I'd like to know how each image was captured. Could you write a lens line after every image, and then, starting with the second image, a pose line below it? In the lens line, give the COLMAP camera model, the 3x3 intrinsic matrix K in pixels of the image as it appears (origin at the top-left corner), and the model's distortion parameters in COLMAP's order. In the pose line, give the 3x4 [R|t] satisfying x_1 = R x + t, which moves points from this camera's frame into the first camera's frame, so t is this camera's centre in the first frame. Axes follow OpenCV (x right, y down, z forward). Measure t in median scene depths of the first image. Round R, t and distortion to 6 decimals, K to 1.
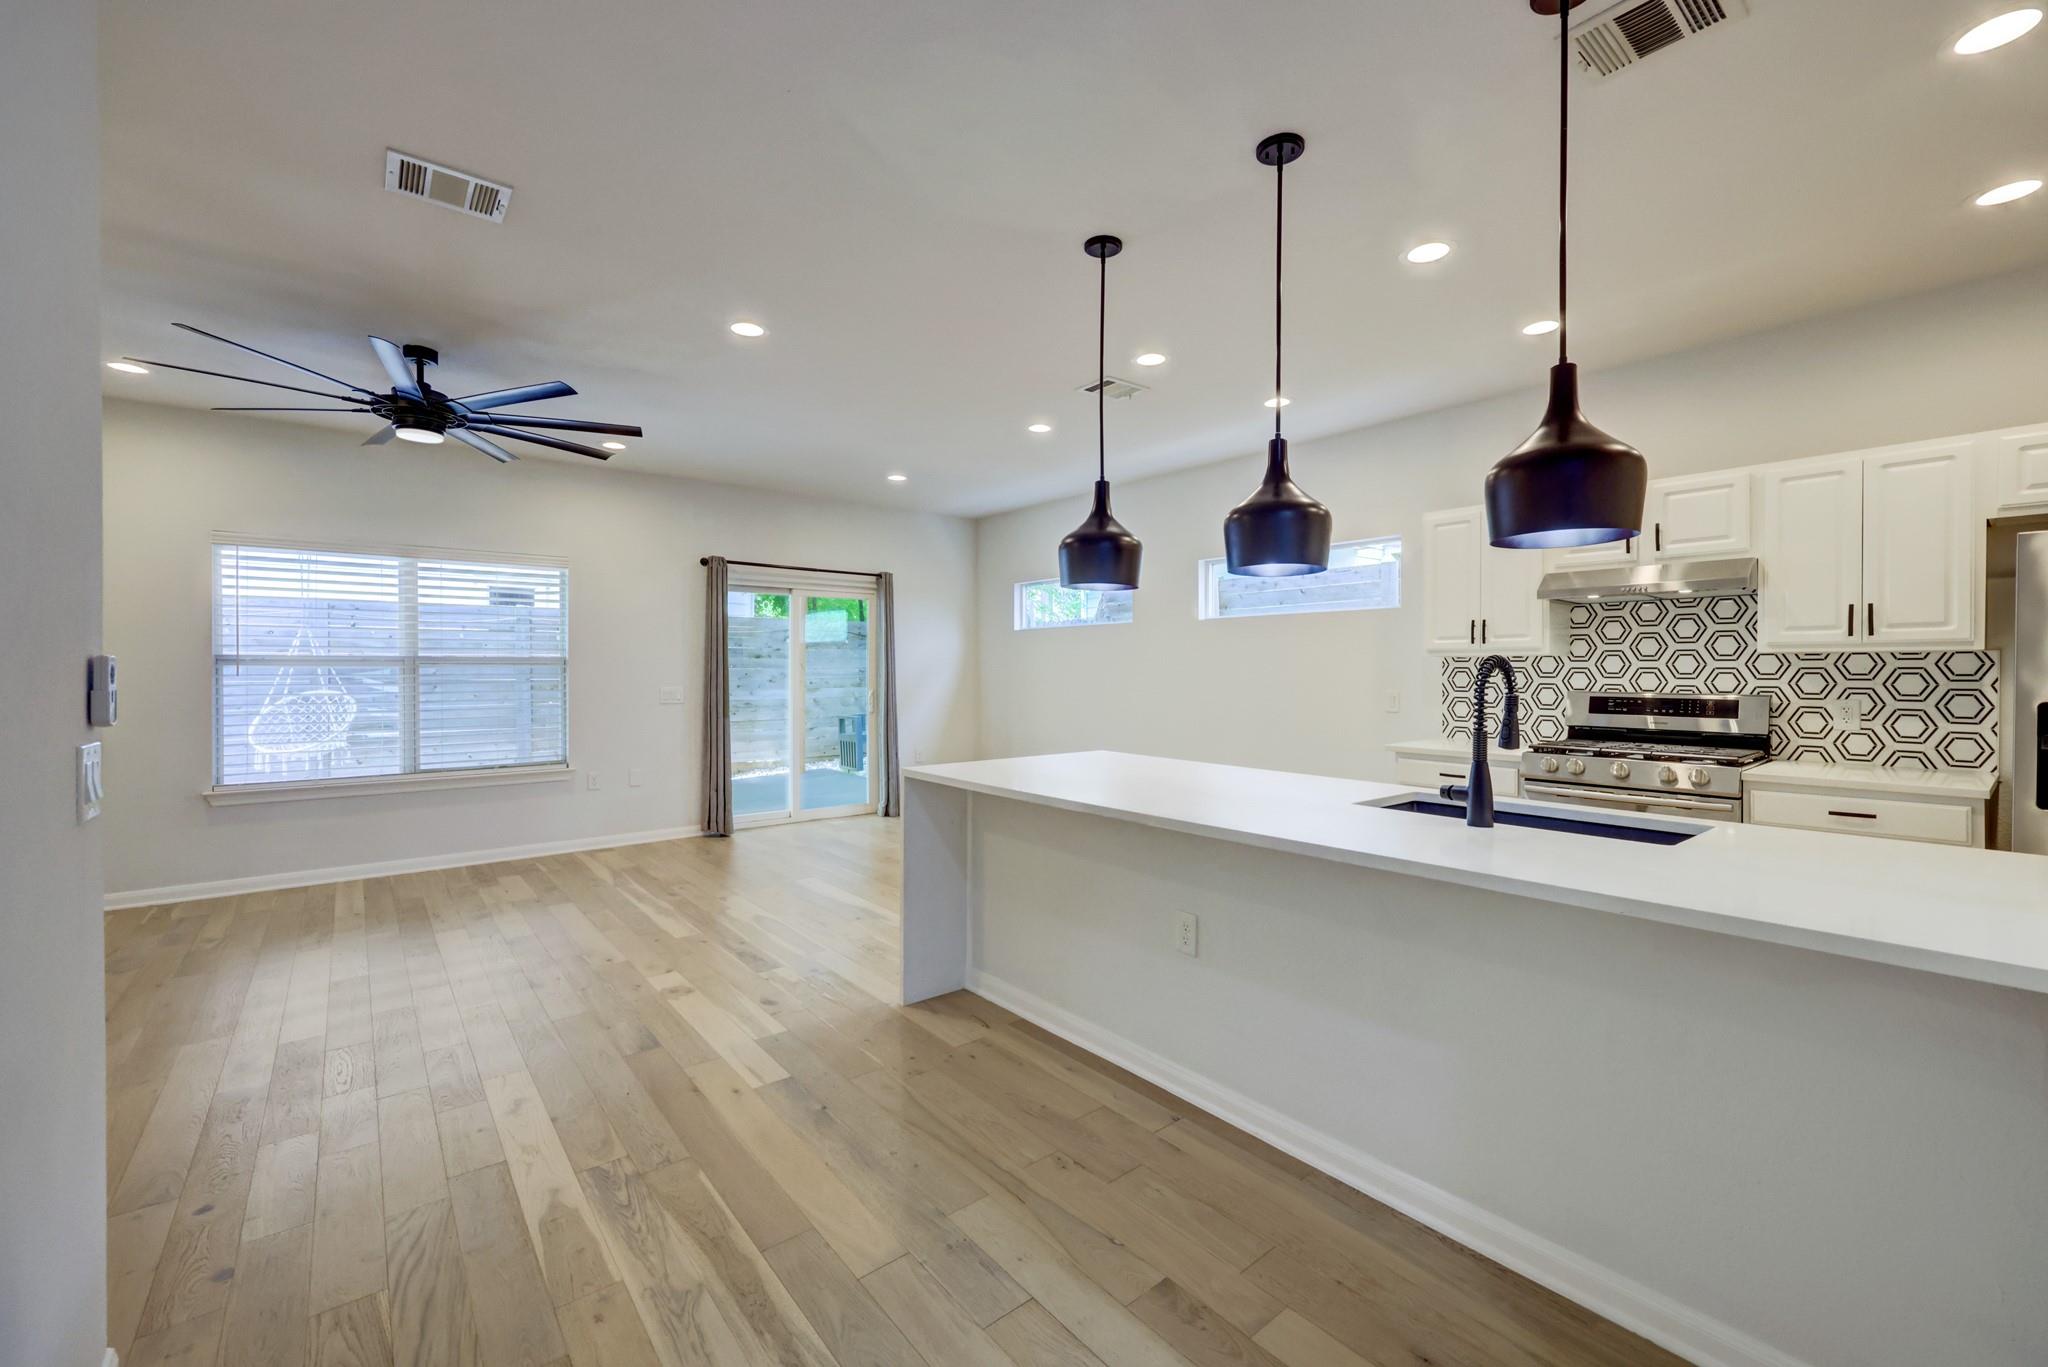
lens RADIAL K [[823.8, 0, 1034.6], [0, 823.8, 676.3], [0, 0, 1]] dist [-0.001867, -0.000019]
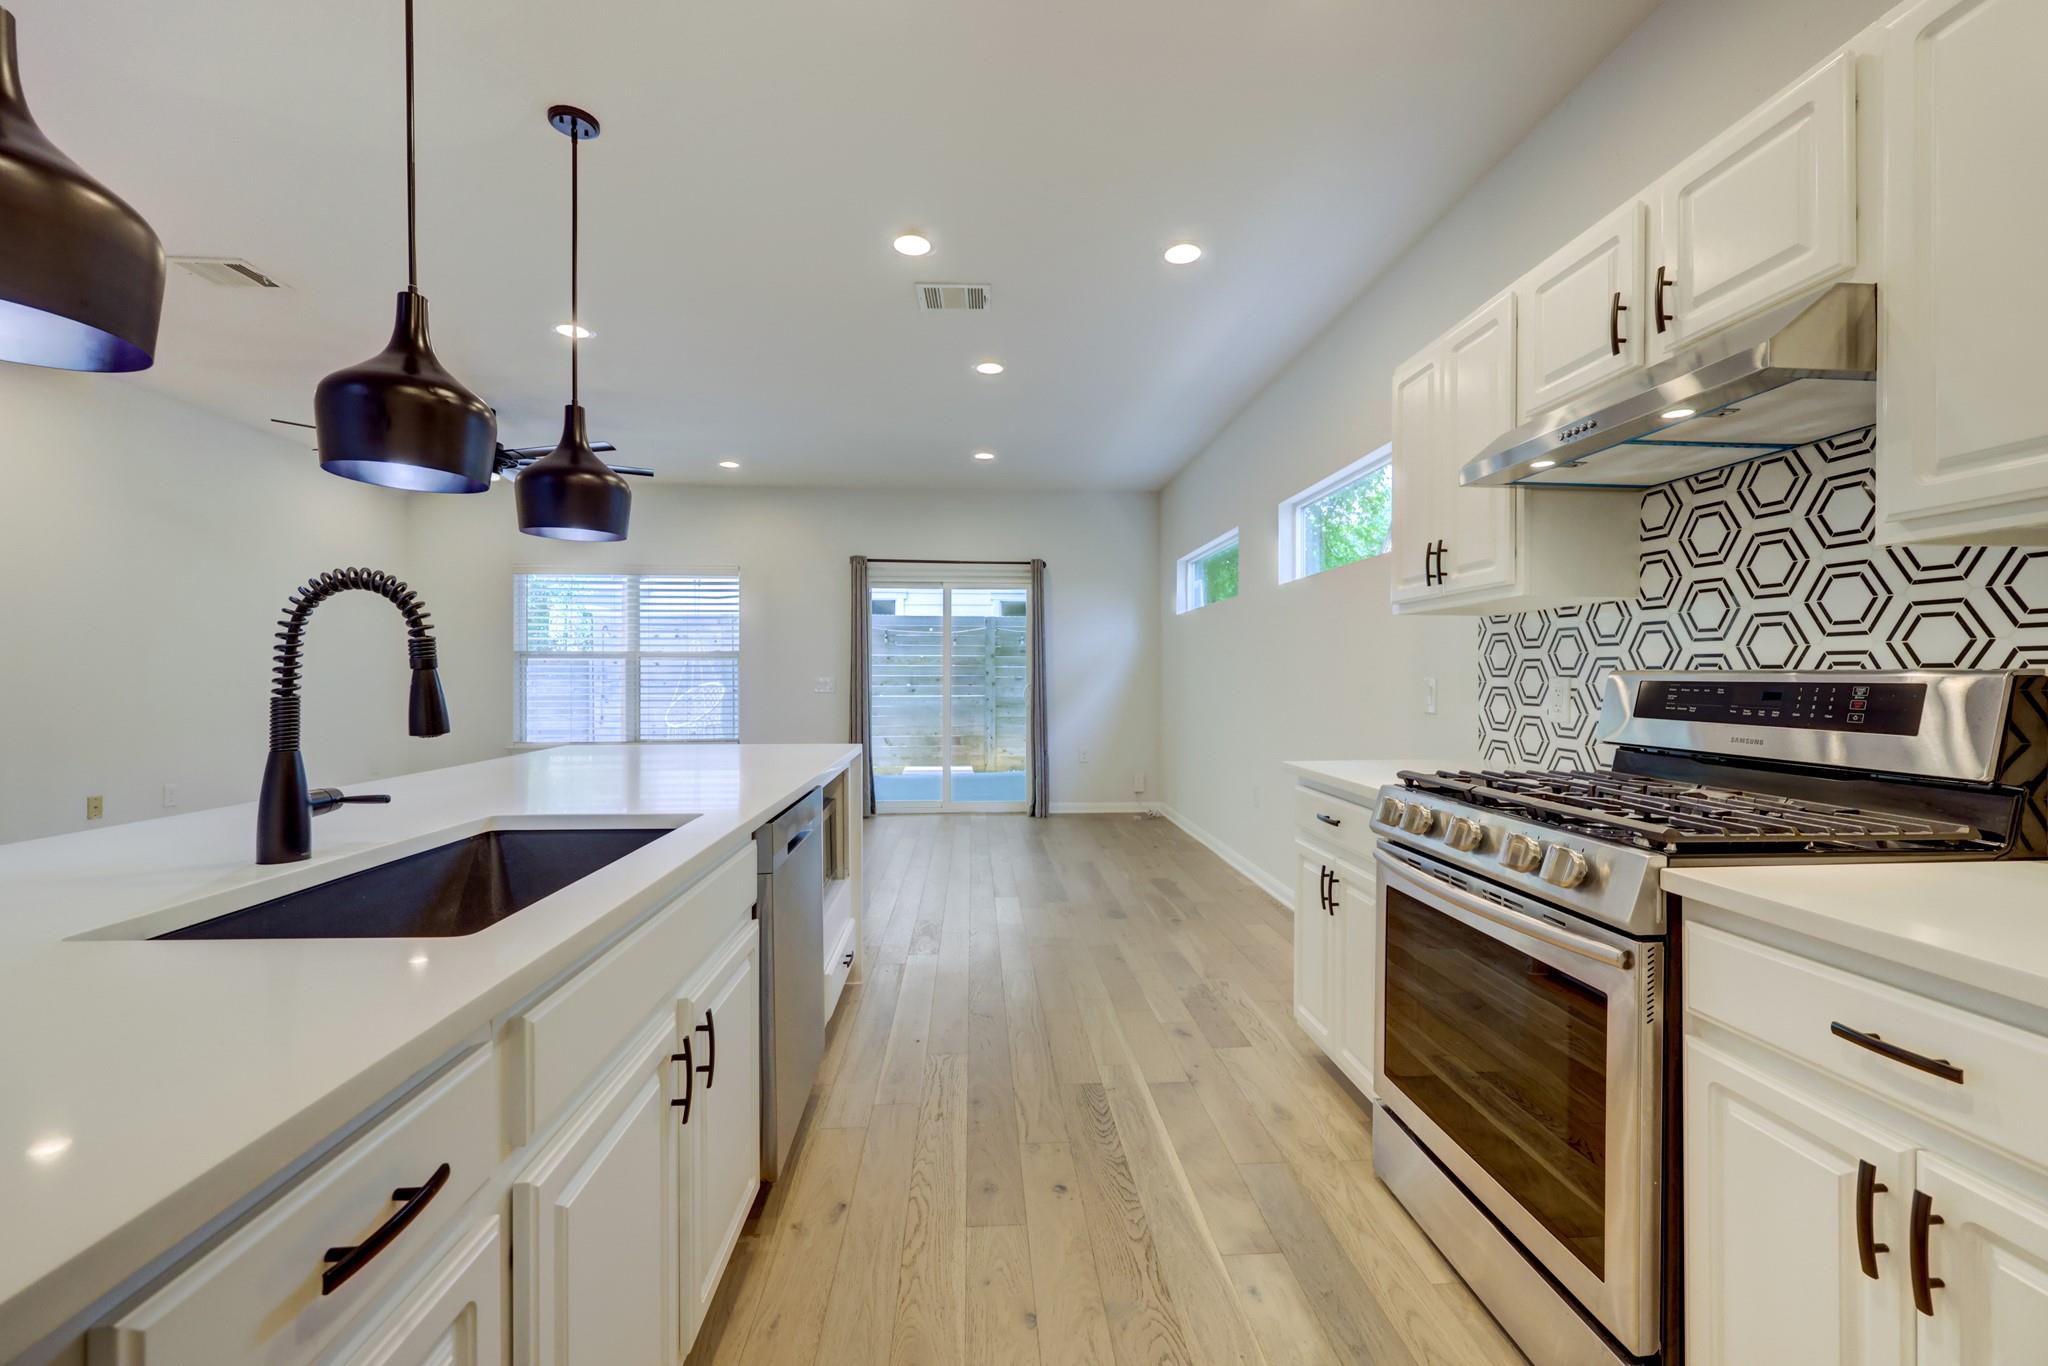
lens RADIAL K [[823.8, 0, 1042.1], [0, 823.8, 680.3], [0, 0, 1]] dist [-0.001867, -0.000019]
pose [[0.817217, 0.003321, -0.576321, 0.664728], [-0.005492, 0.999983, -0.002025, 0.026390], [0.576304, 0.004820, 0.817221, 0.423949]]
